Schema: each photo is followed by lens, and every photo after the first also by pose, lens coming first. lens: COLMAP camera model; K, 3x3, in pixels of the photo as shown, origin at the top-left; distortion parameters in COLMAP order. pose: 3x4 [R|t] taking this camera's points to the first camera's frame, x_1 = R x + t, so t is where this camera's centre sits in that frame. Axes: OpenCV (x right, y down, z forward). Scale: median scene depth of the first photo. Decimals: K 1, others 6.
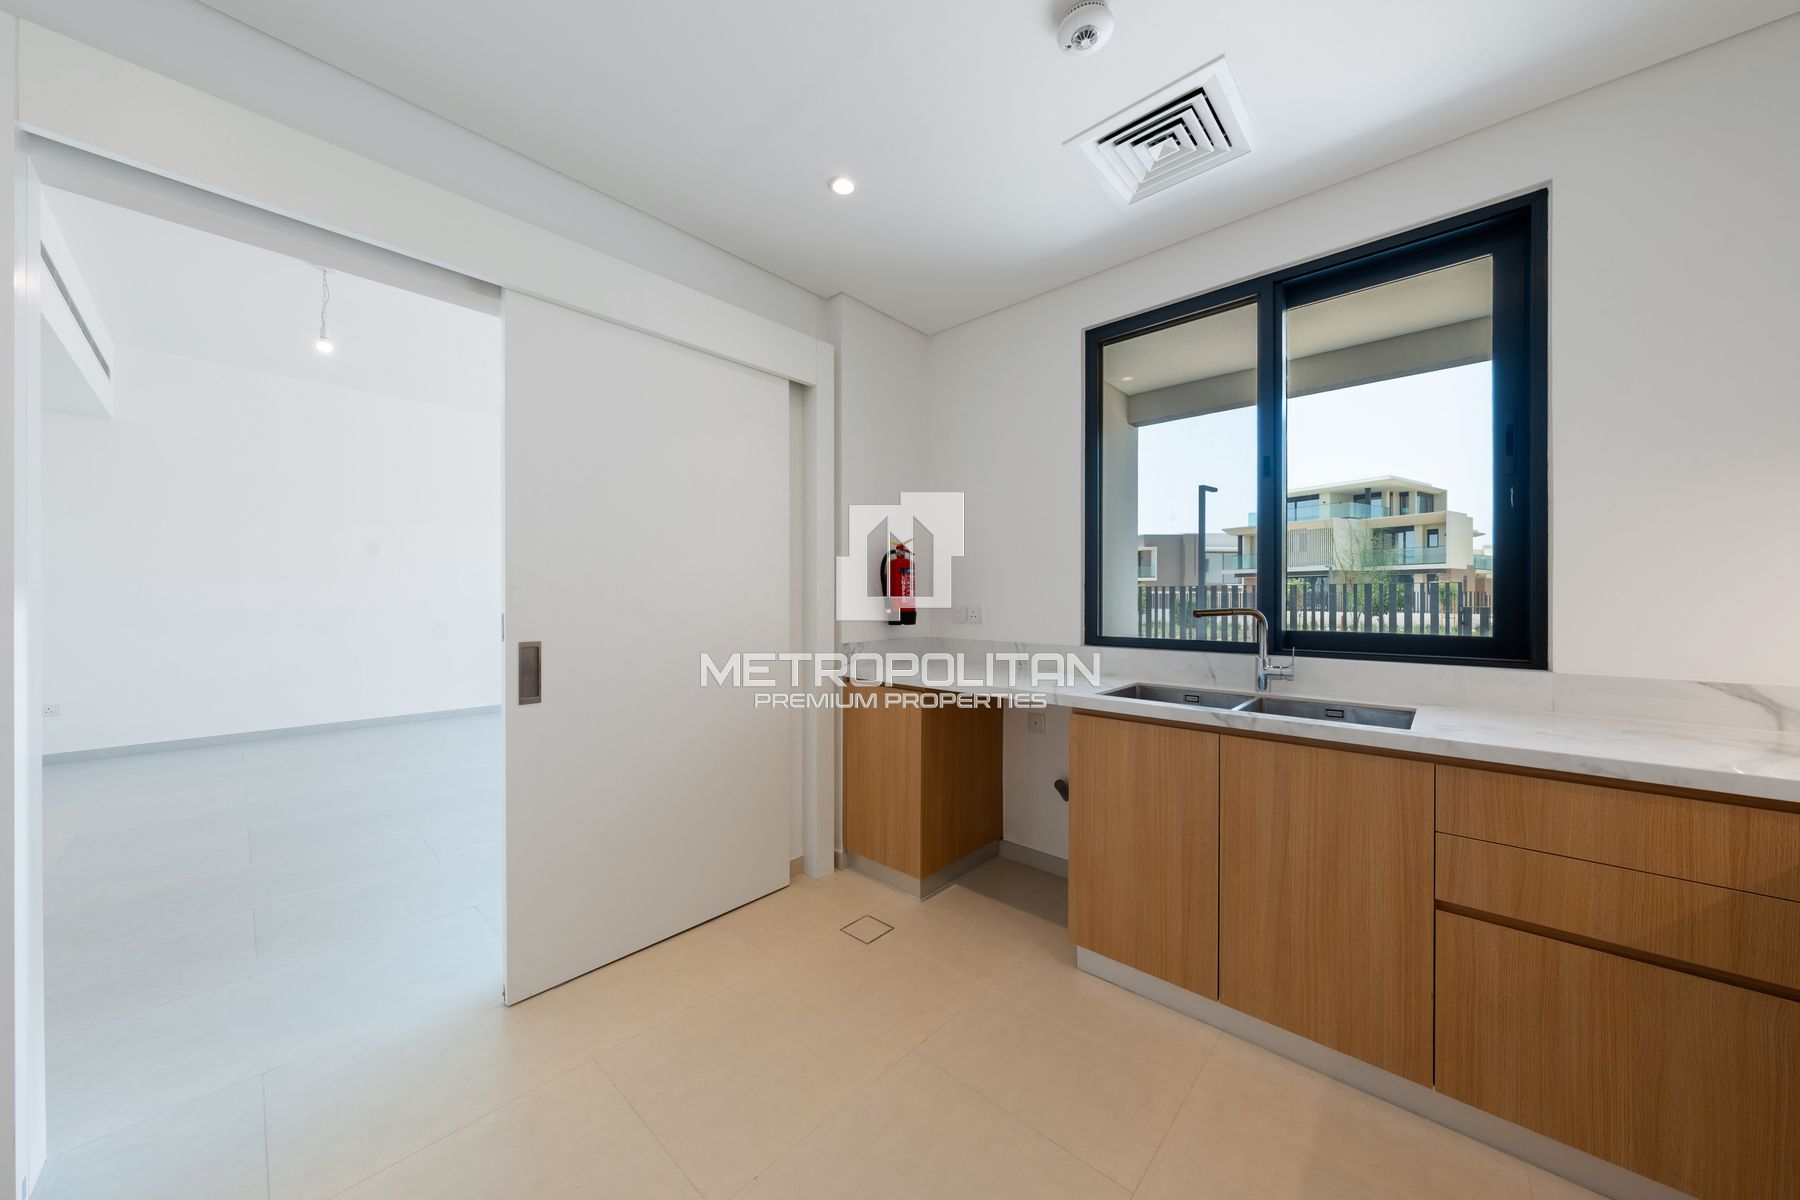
lens RADIAL K [[605.8, 0, 897.7], [0, 605.8, 599.3], [0, 0, 1]] dist [-0.000621, 0.000024]
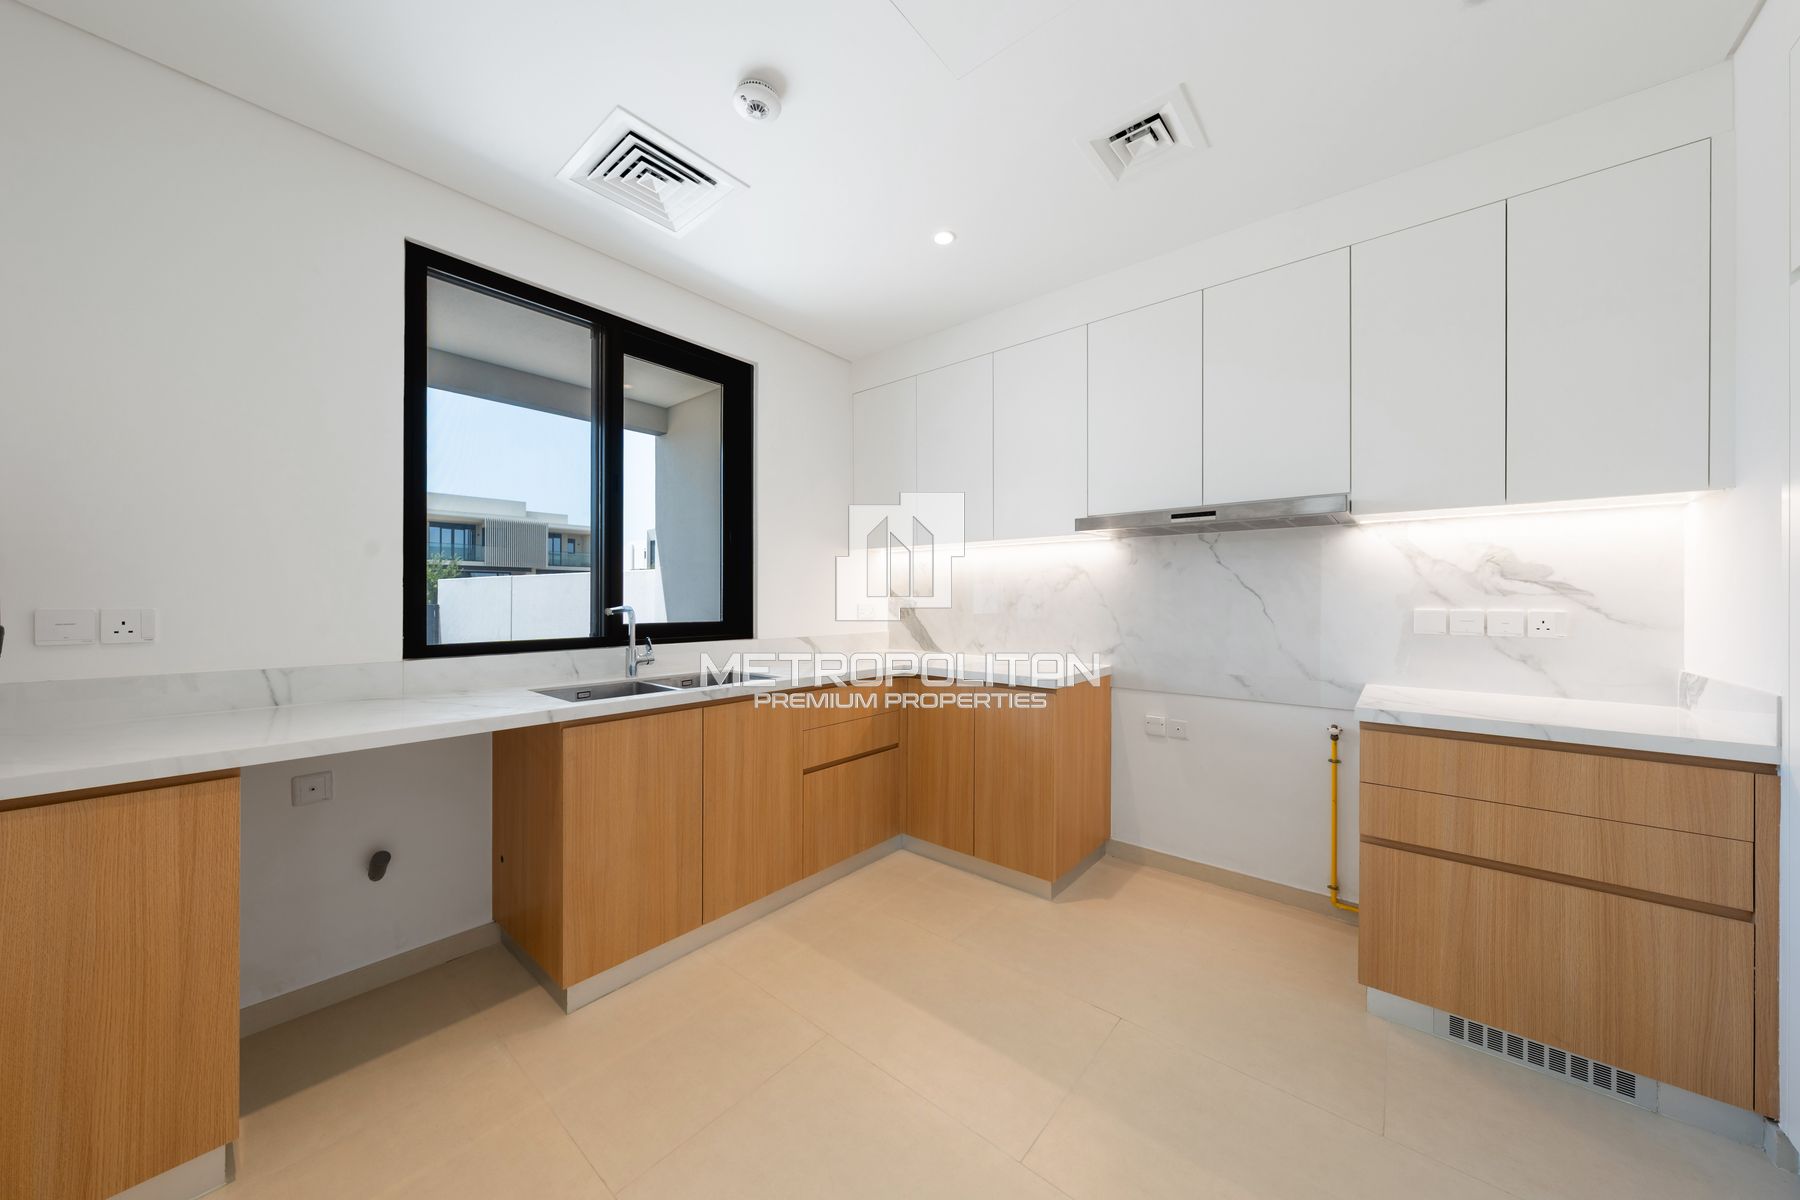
lens RADIAL K [[605.8, 0, 897.7], [0, 605.8, 599.3], [0, 0, 1]] dist [-0.000621, 0.000024]
pose [[-0.039136, -0.002315, 0.999231, -0.660137], [-0.002872, 0.999993, 0.002205, -0.002334], [-0.999230, -0.002784, -0.039143, 0.600007]]
